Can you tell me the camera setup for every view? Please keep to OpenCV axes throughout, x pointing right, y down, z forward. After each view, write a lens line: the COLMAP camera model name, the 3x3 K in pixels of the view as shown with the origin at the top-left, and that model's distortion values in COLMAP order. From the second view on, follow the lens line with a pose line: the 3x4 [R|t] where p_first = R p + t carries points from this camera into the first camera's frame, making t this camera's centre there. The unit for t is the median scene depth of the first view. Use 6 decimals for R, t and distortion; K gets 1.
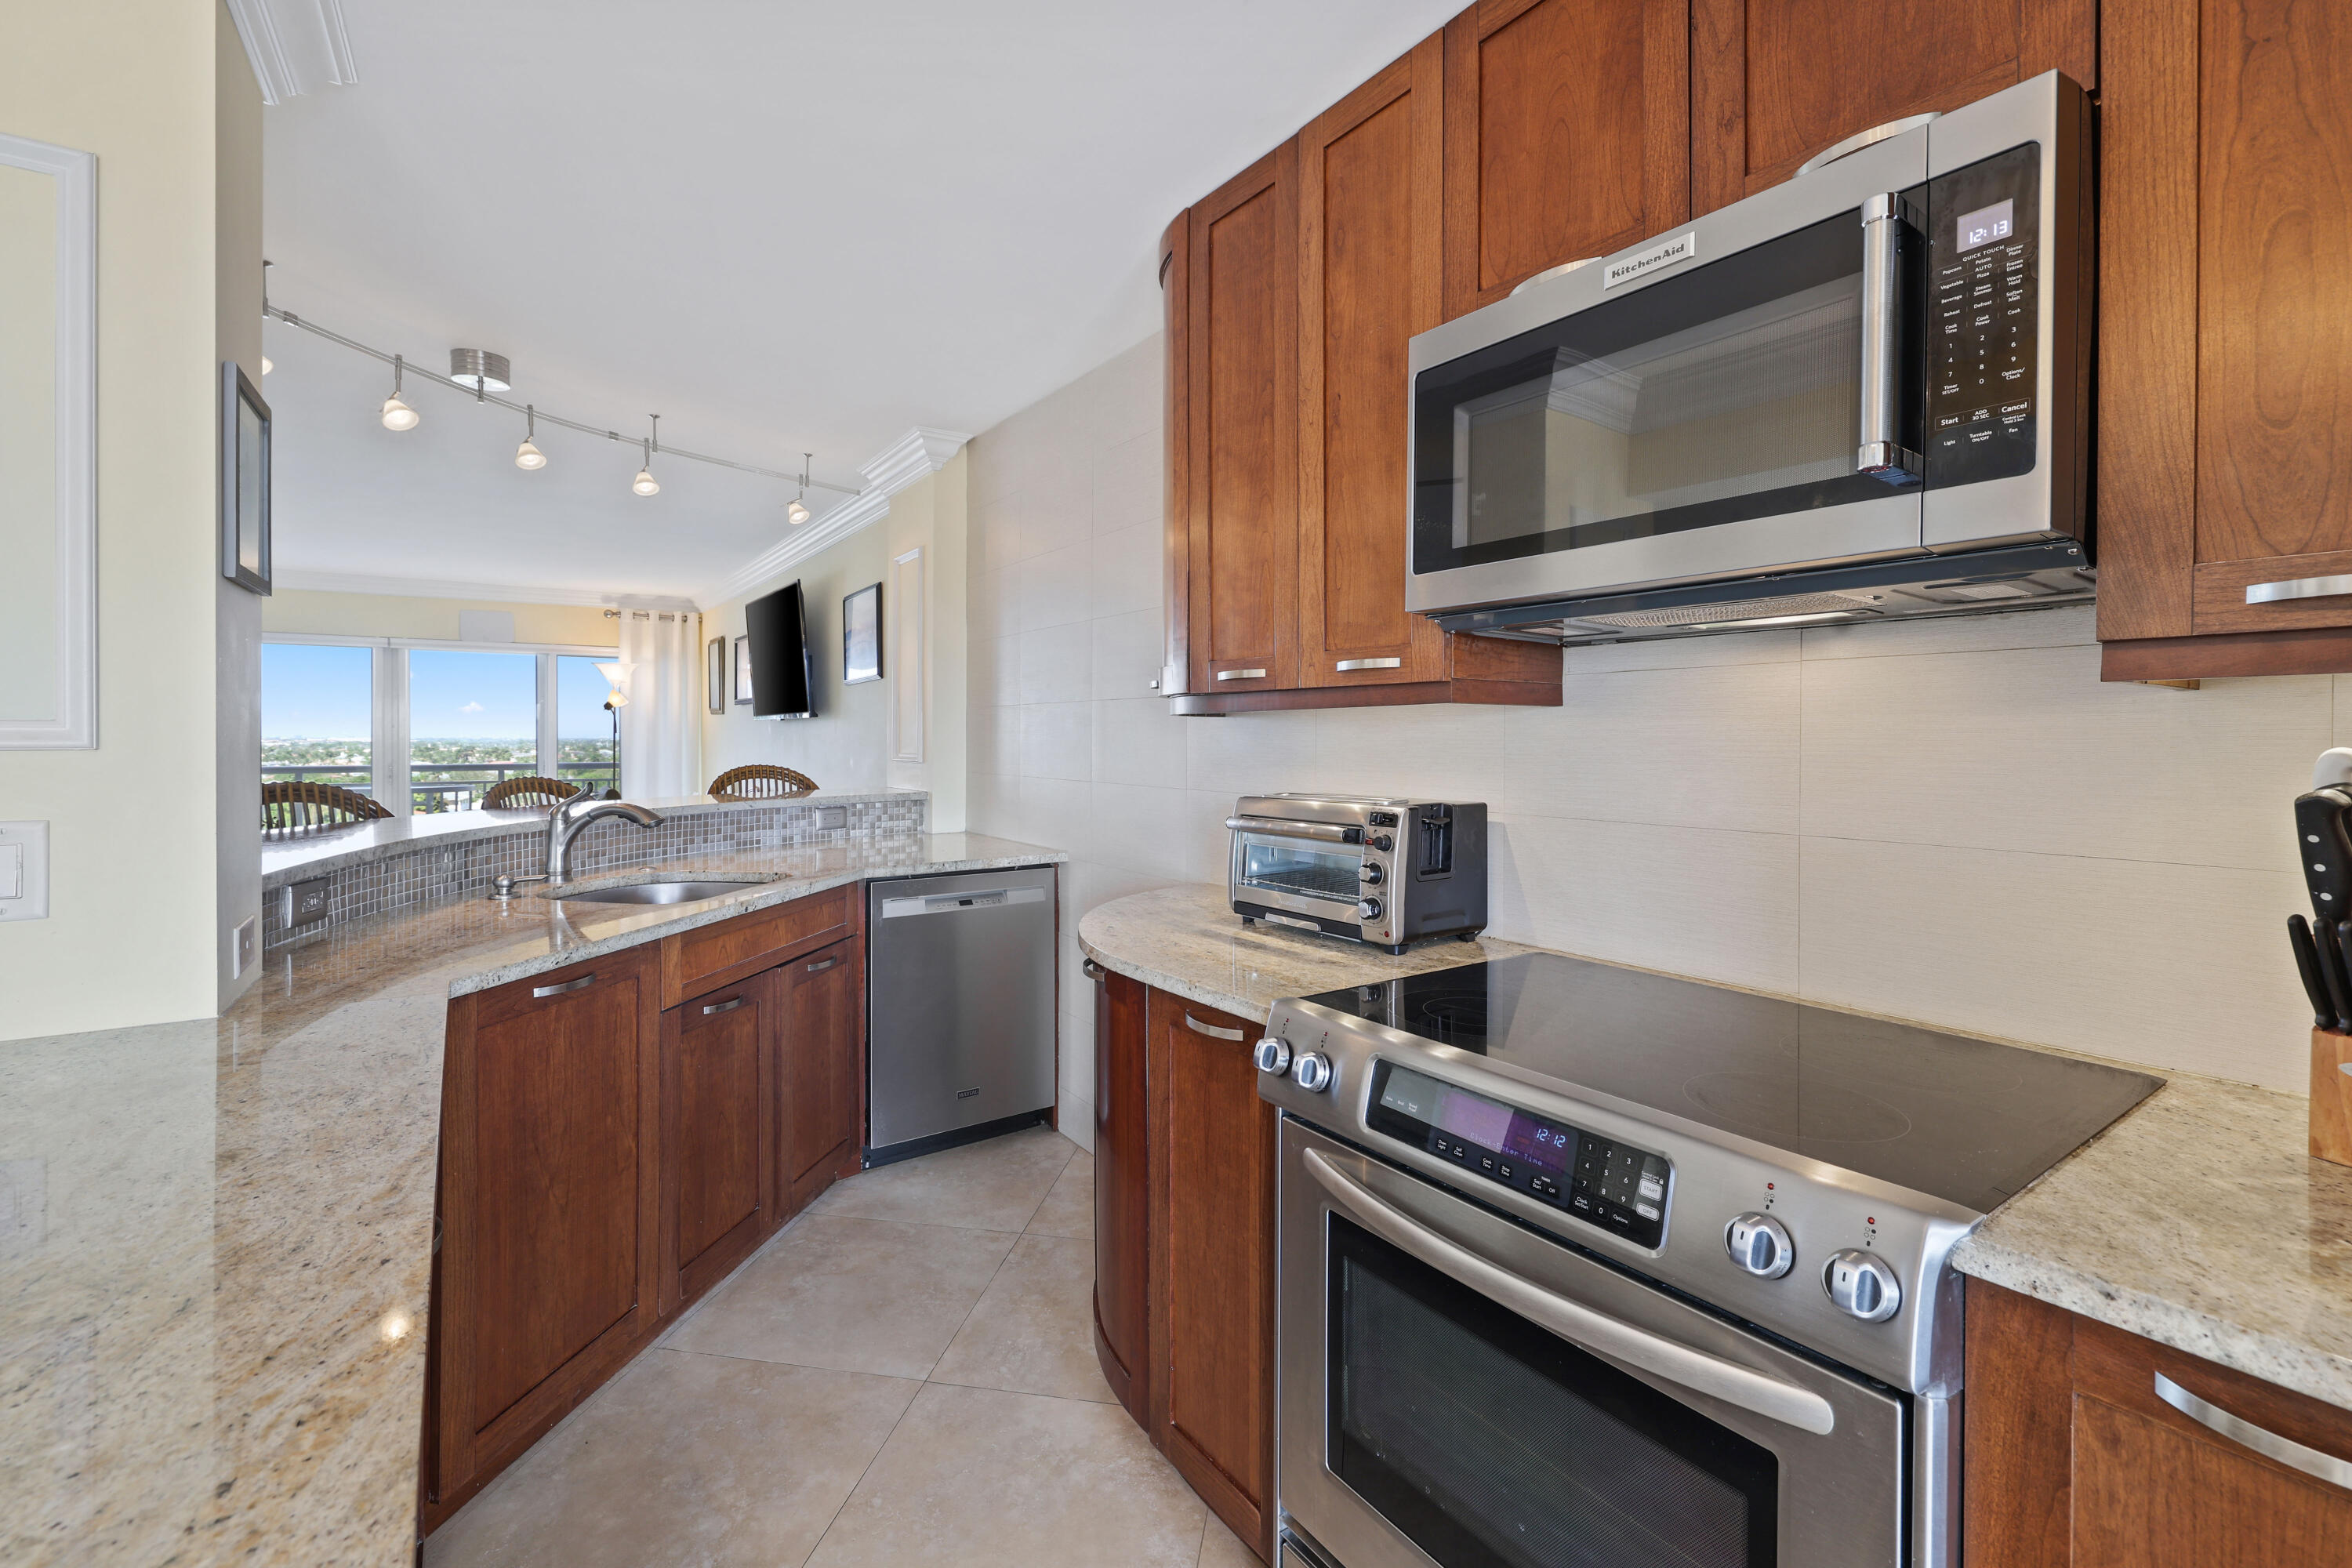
lens RADIAL K [[1001.7, 0, 1172.5], [0, 1001.7, 744.1], [0, 0, 1]] dist [-0.000924, 0.000012]
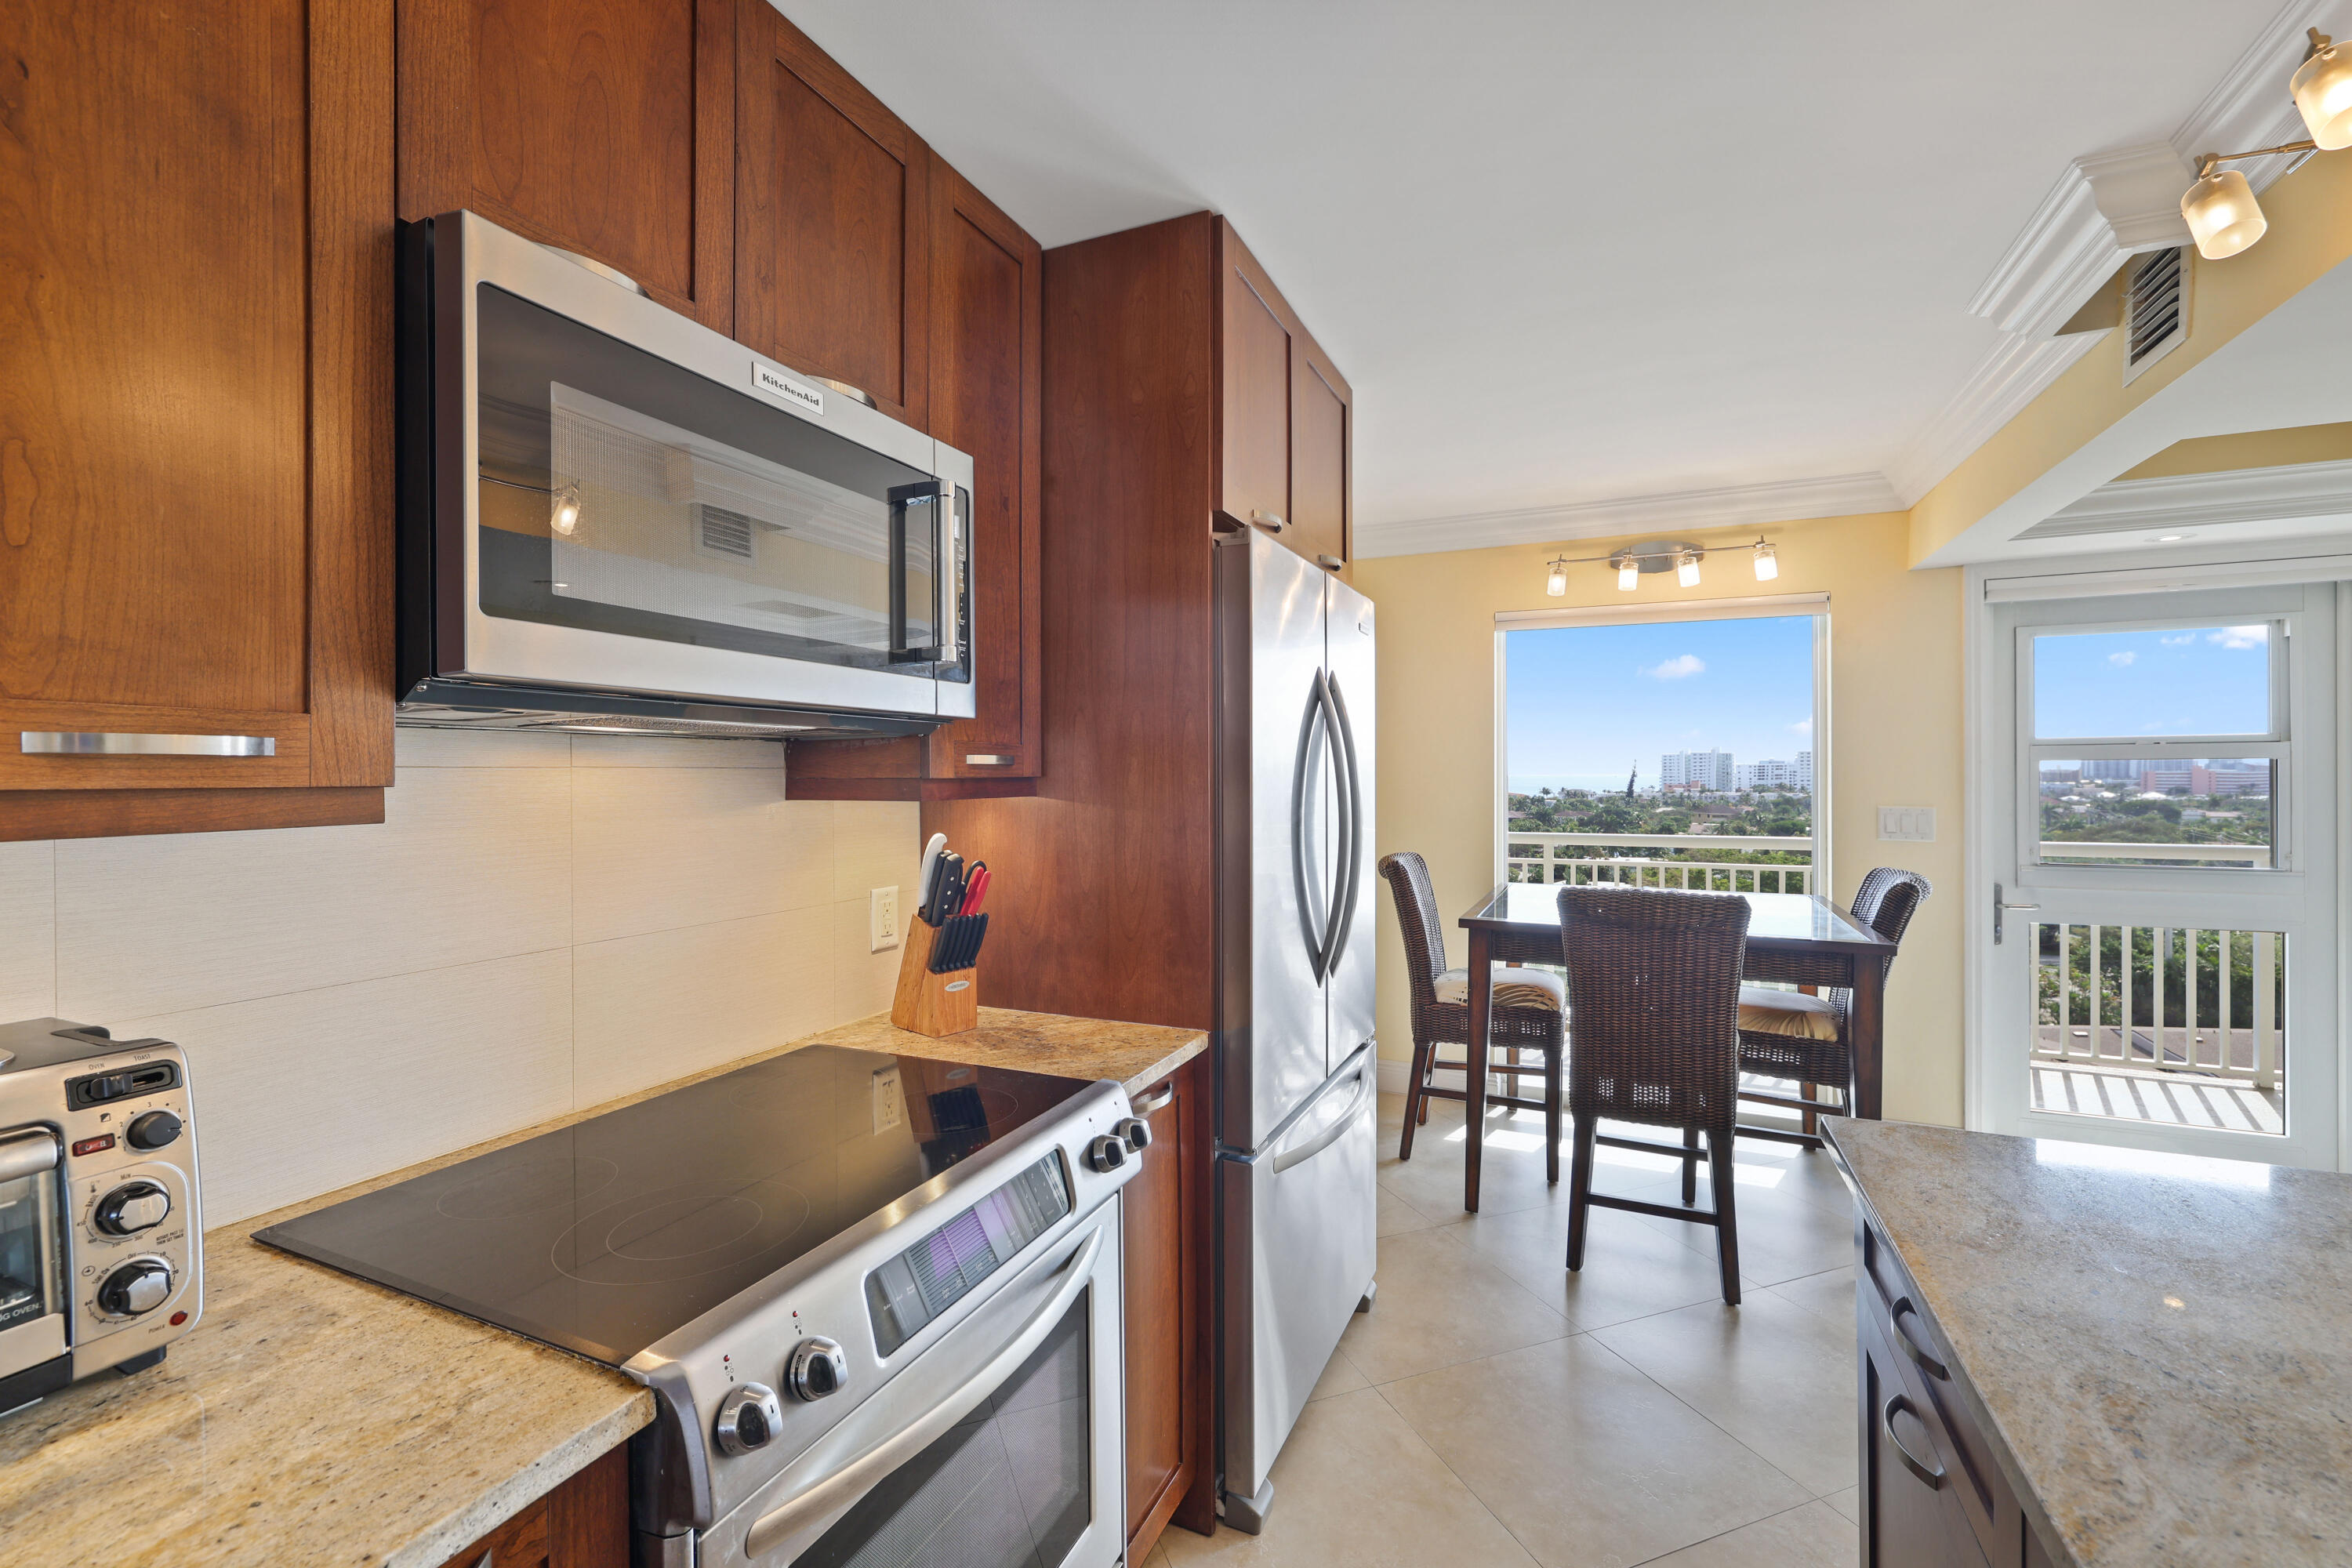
lens RADIAL K [[988.2, 0, 1176.0], [0, 988.2, 784.0], [0, 0, 1]] dist [0.000239, 0.000030]
pose [[-0.508288, -0.011078, 0.861116, -0.354822], [0.006674, 0.999837, 0.016802, -0.055553], [-0.861161, 0.014287, -0.508131, 0.698937]]
